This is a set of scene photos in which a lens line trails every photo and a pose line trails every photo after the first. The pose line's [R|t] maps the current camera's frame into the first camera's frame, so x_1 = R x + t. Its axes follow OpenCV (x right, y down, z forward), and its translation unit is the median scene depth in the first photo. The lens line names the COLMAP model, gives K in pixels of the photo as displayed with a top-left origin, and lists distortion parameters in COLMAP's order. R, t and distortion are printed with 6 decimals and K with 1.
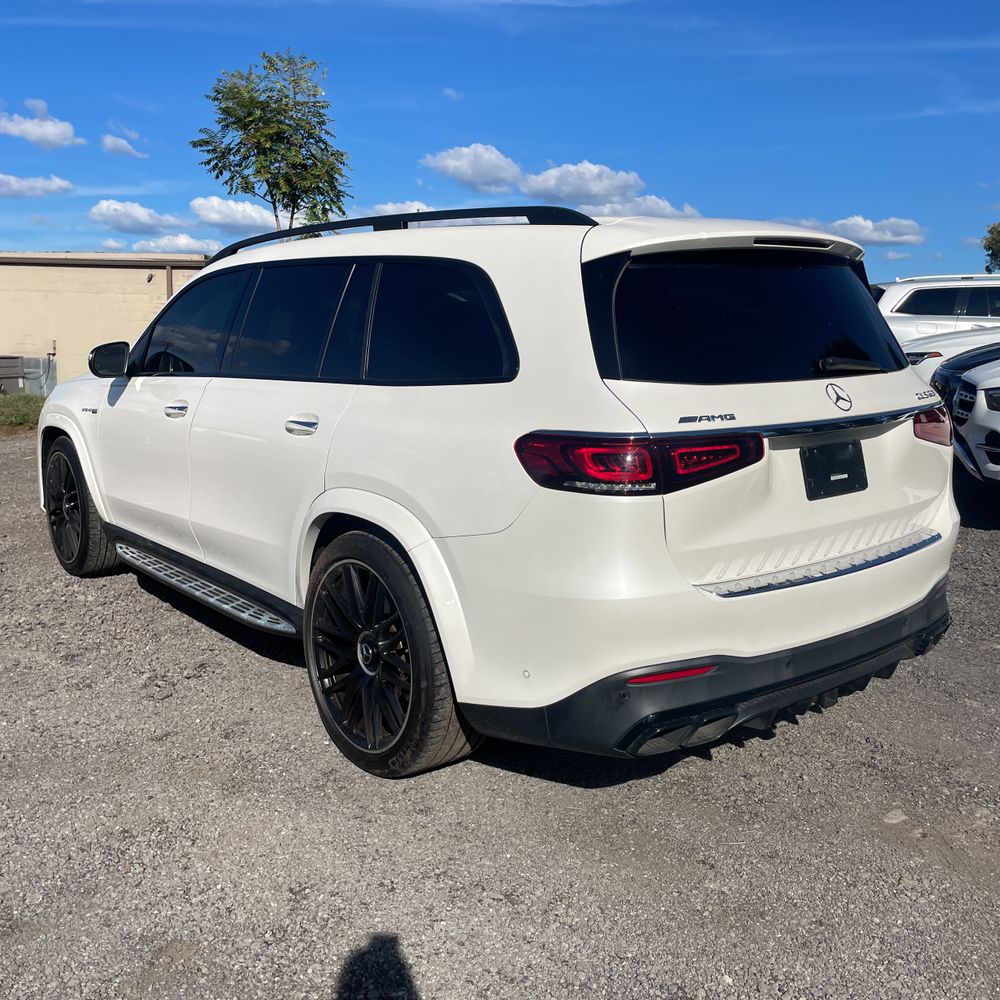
lens RADIAL K [[1025.9, 0, 500.0], [0, 1025.9, 500.0], [0, 0, 1]] dist [0.108465, -0.143670]
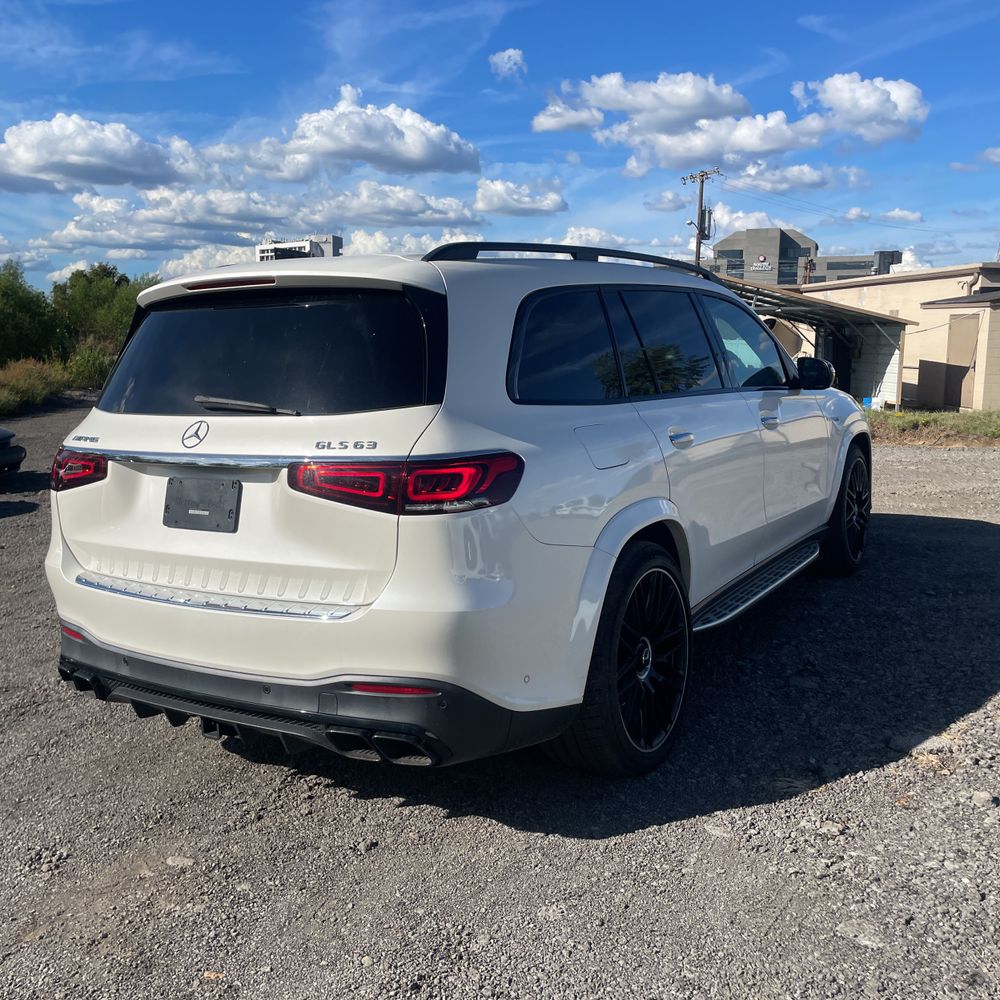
lens RADIAL K [[1025.9, 0, 500.0], [0, 1025.9, 500.0], [0, 0, 1]] dist [0.108465, -0.143670]
pose [[0.296912, 0.151821, -0.942759, 1.401567], [-0.111075, 0.986069, 0.123814, -0.197303], [0.948423, 0.067955, 0.309639, 0.994038]]
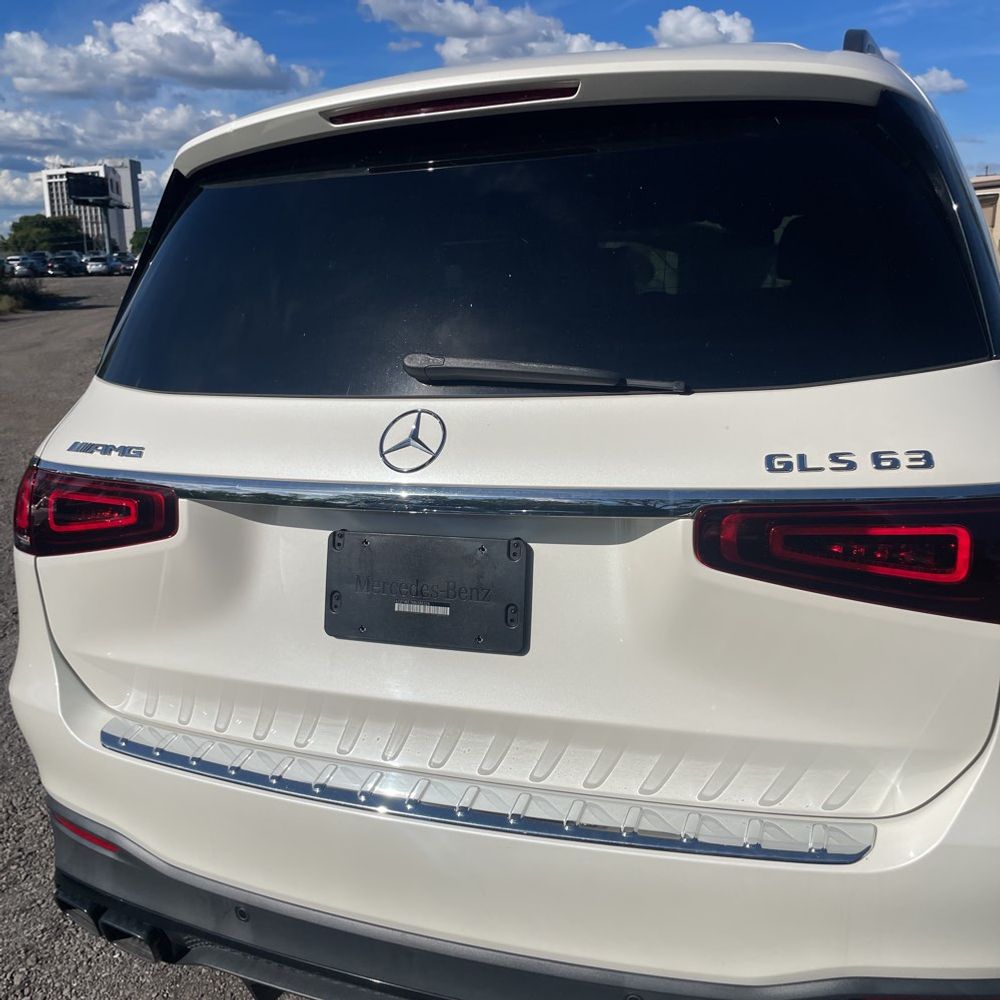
lens RADIAL K [[1025.9, 0, 500.0], [0, 1025.9, 500.0], [0, 0, 1]] dist [0.108465, -0.143670]
pose [[0.461622, 0.189524, -0.866594, 0.757067], [-0.088636, 0.981876, 0.167522, -0.155495], [0.882638, -0.000520, 0.470054, 0.838458]]
